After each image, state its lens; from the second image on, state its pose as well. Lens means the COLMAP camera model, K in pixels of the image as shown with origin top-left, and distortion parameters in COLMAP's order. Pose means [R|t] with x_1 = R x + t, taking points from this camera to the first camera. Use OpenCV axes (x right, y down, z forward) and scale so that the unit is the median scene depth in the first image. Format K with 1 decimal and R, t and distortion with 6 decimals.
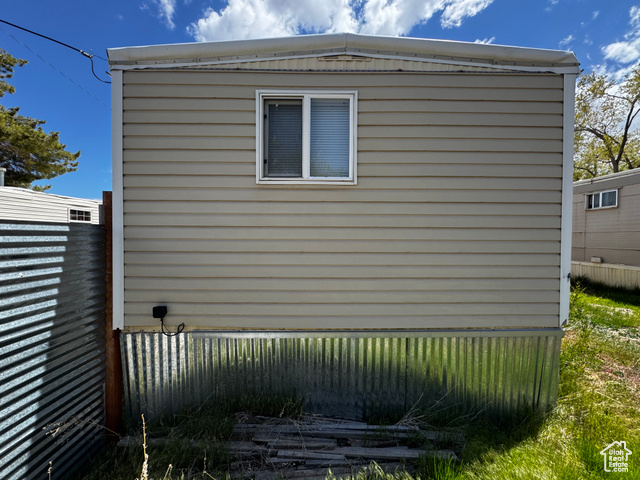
lens RADIAL K [[257.4, 0, 321.2], [0, 257.4, 239.9], [0, 0, 1]] dist [-0.003630, -0.000112]
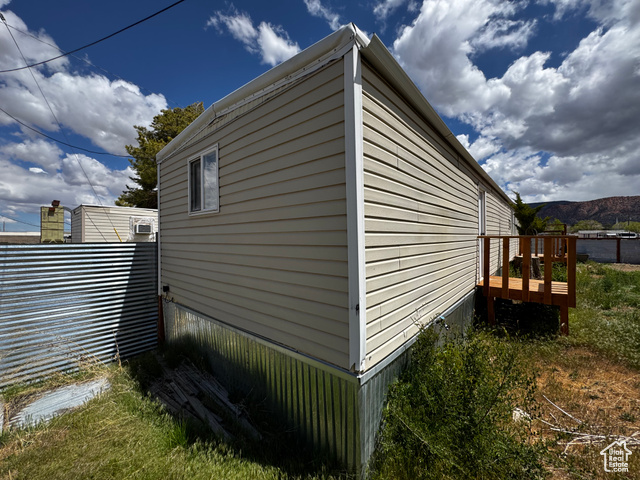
lens RADIAL K [[257.4, 0, 322.9], [0, 257.4, 241.7], [0, 0, 1]] dist [-0.003630, -0.000112]
pose [[0.747139, -0.001649, -0.664665, 1.426250], [-0.007442, 0.999913, -0.010846, -0.048711], [0.664626, 0.013049, 0.747062, 0.356162]]
